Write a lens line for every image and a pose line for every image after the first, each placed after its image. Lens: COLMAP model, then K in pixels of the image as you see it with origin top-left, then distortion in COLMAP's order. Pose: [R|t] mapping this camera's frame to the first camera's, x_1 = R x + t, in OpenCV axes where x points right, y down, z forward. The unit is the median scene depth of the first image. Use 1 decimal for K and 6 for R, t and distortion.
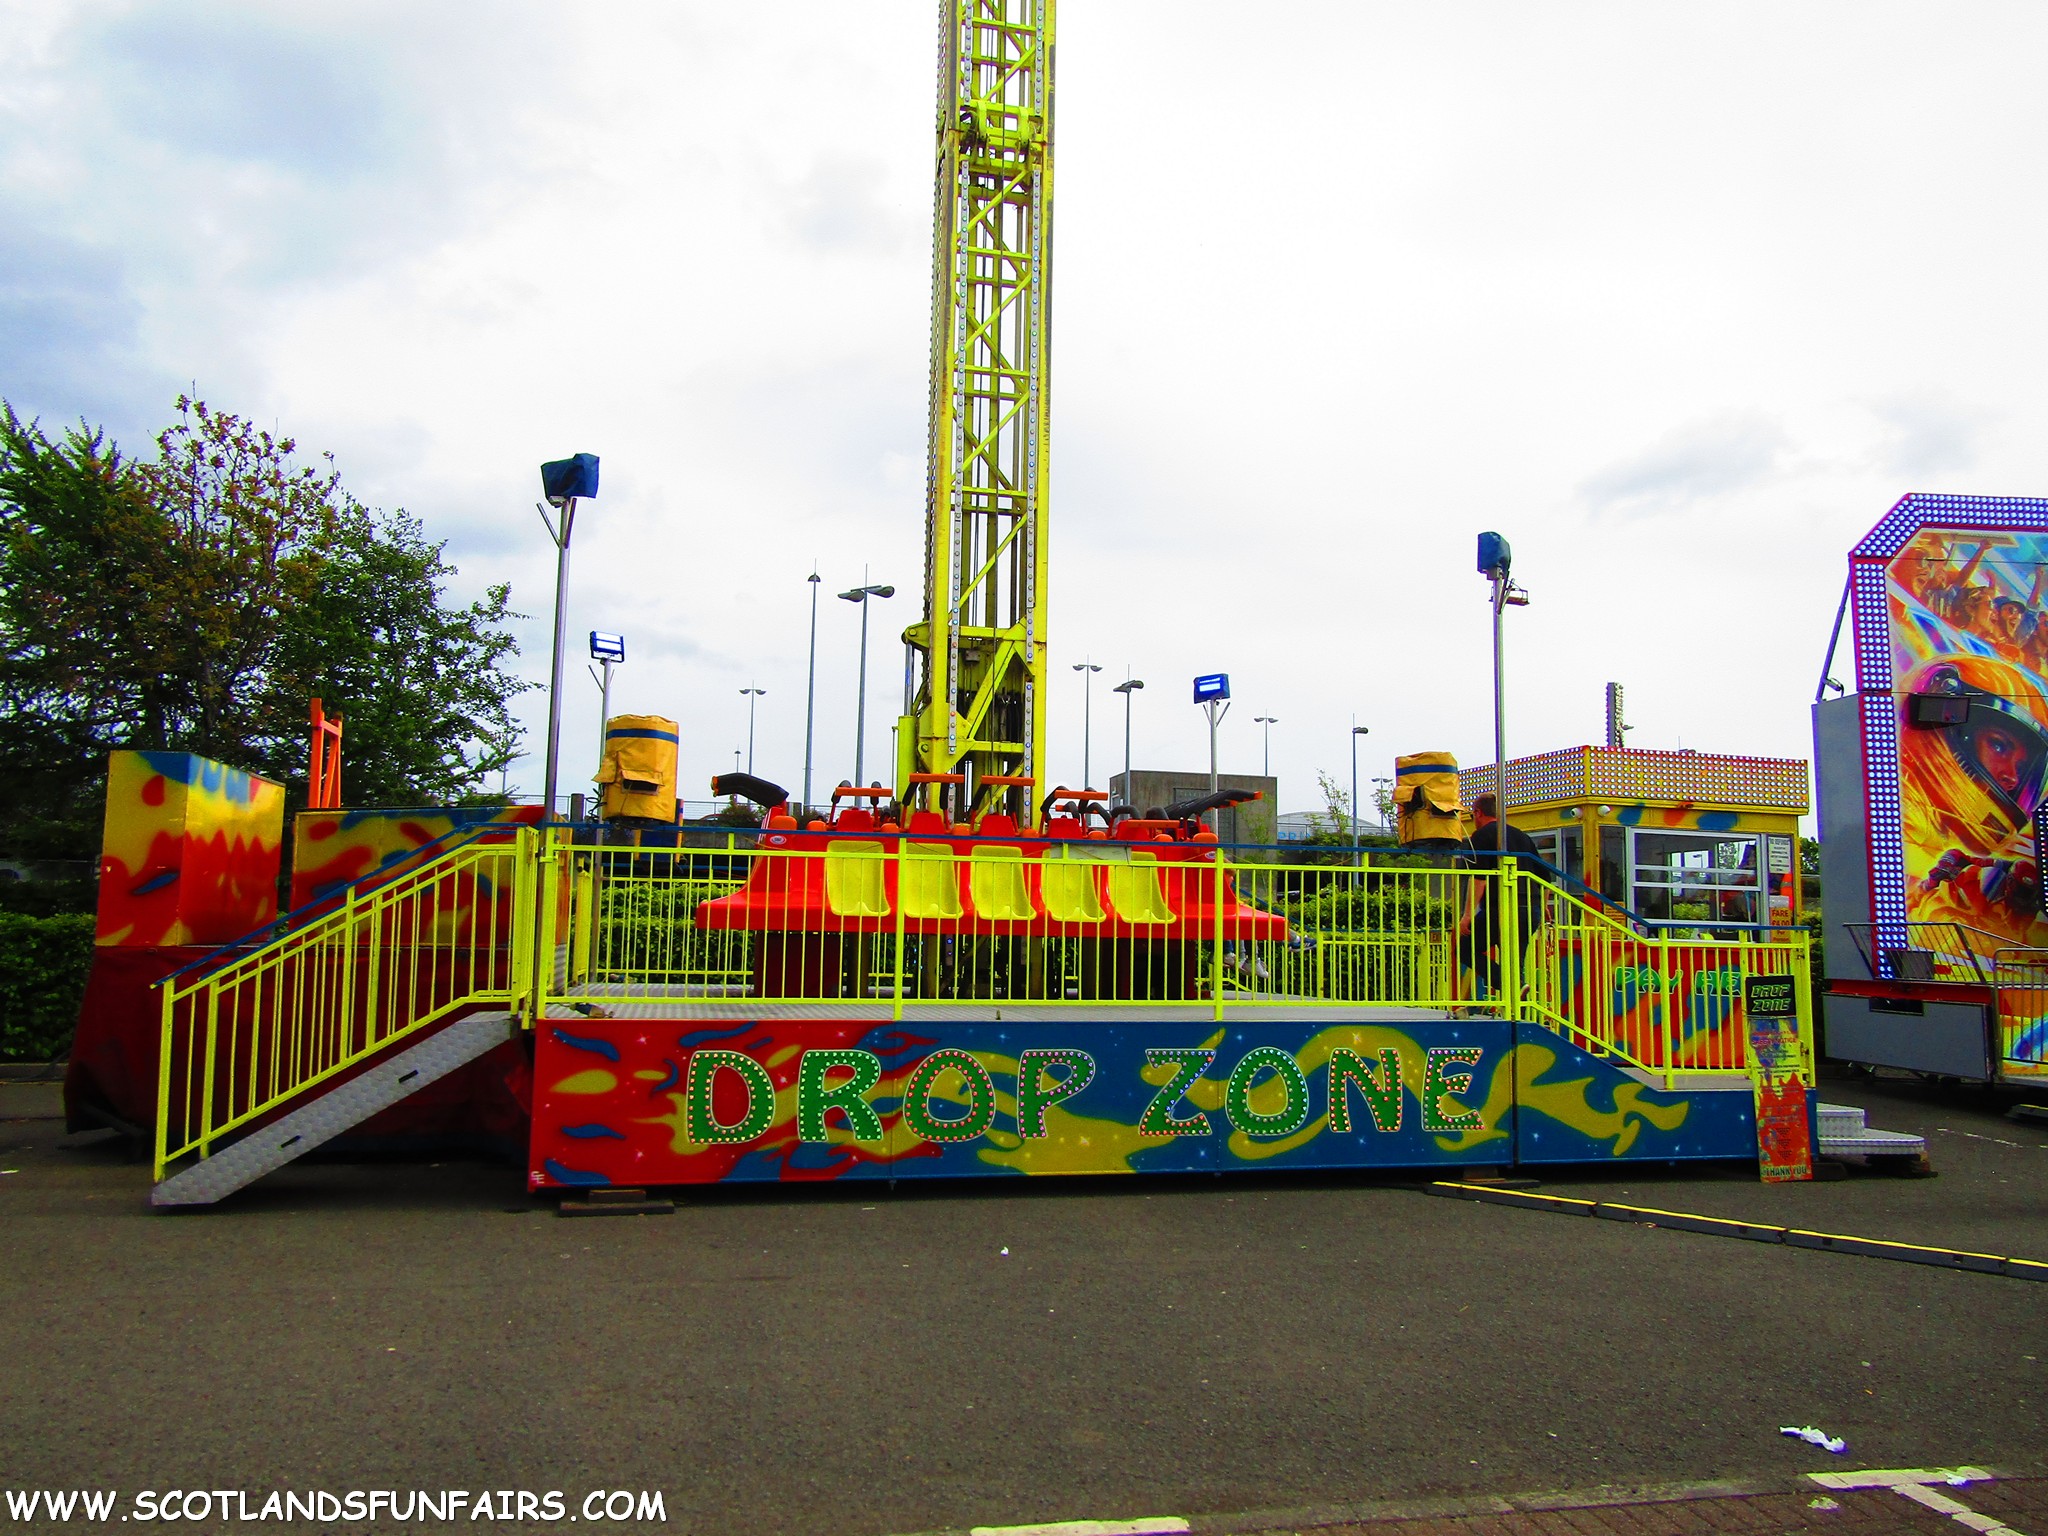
lens RADIAL K [[1486.9, 0, 1024.0], [0, 1486.9, 768.0], [0, 0, 1]] dist [-0.006998, -0.003670]
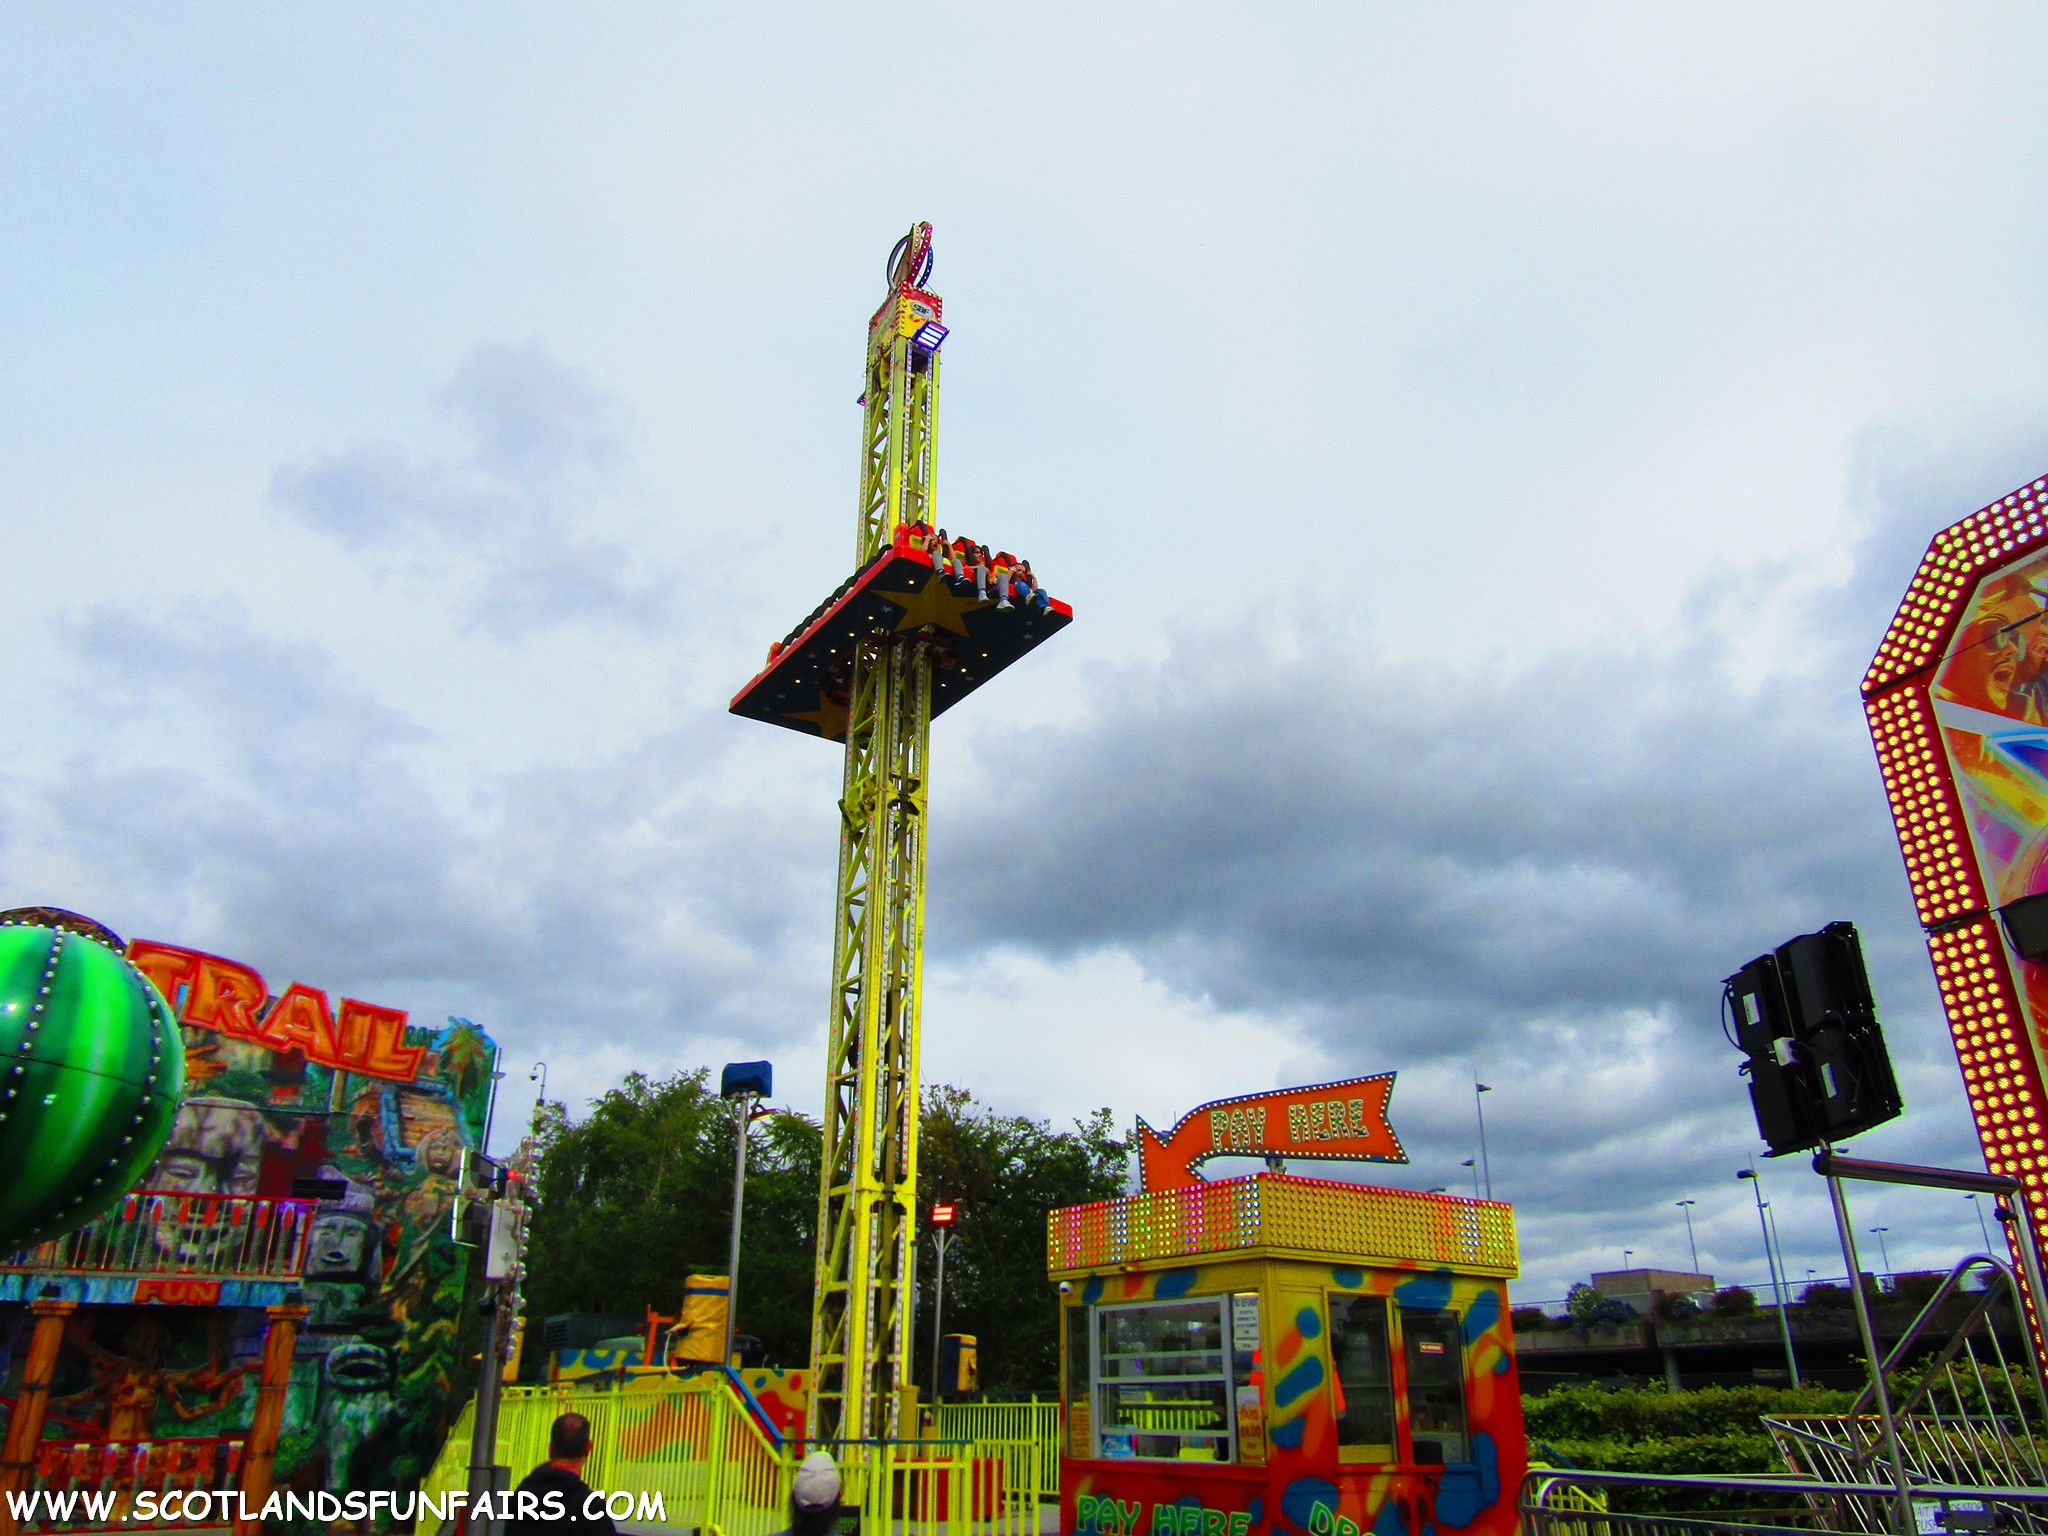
lens RADIAL K [[1483.4, 0, 1023.3], [0, 1483.4, 760.0], [0, 0, 1]] dist [0.001401, 0.004024]
pose [[0.326312, -0.411301, -0.851089, 1.249698], [0.108247, 0.910710, -0.398611, 0.090132], [0.939044, 0.037943, 0.341698, 0.700779]]
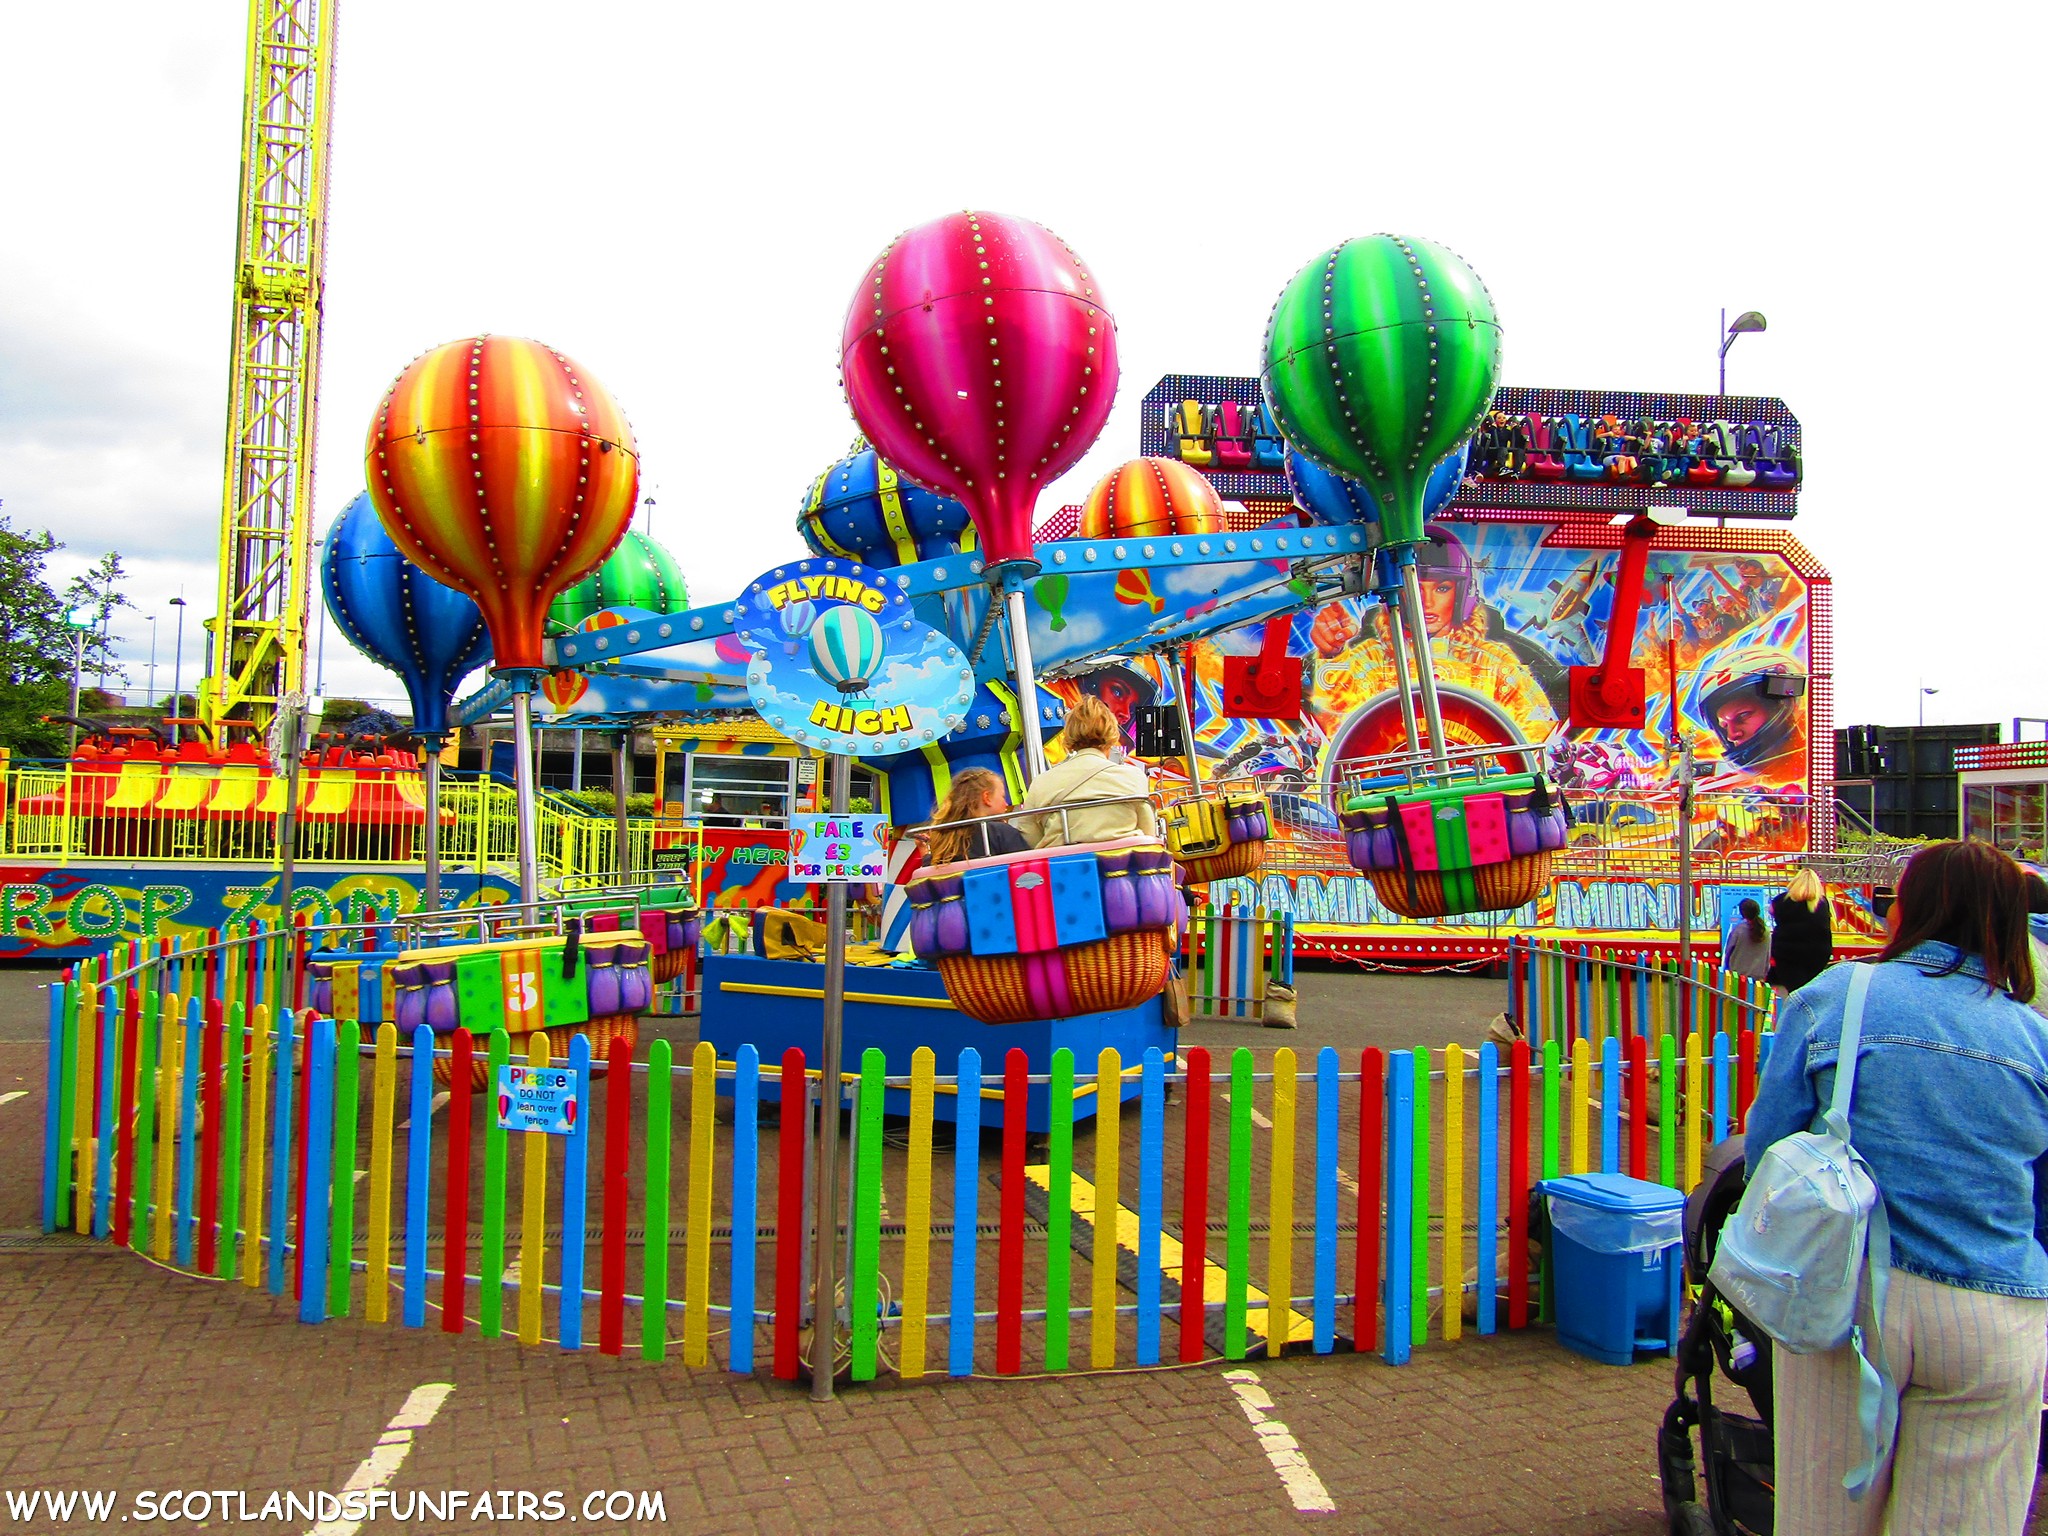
lens RADIAL K [[1483.4, 0, 1023.3], [0, 1483.4, 760.0], [0, 0, 1]] dist [0.001401, 0.004024]
pose [[0.999734, 0.007447, -0.021844, 0.810523], [-0.005964, 0.997724, 0.067168, -0.059283], [0.022294, -0.067020, 0.997503, -0.524854]]
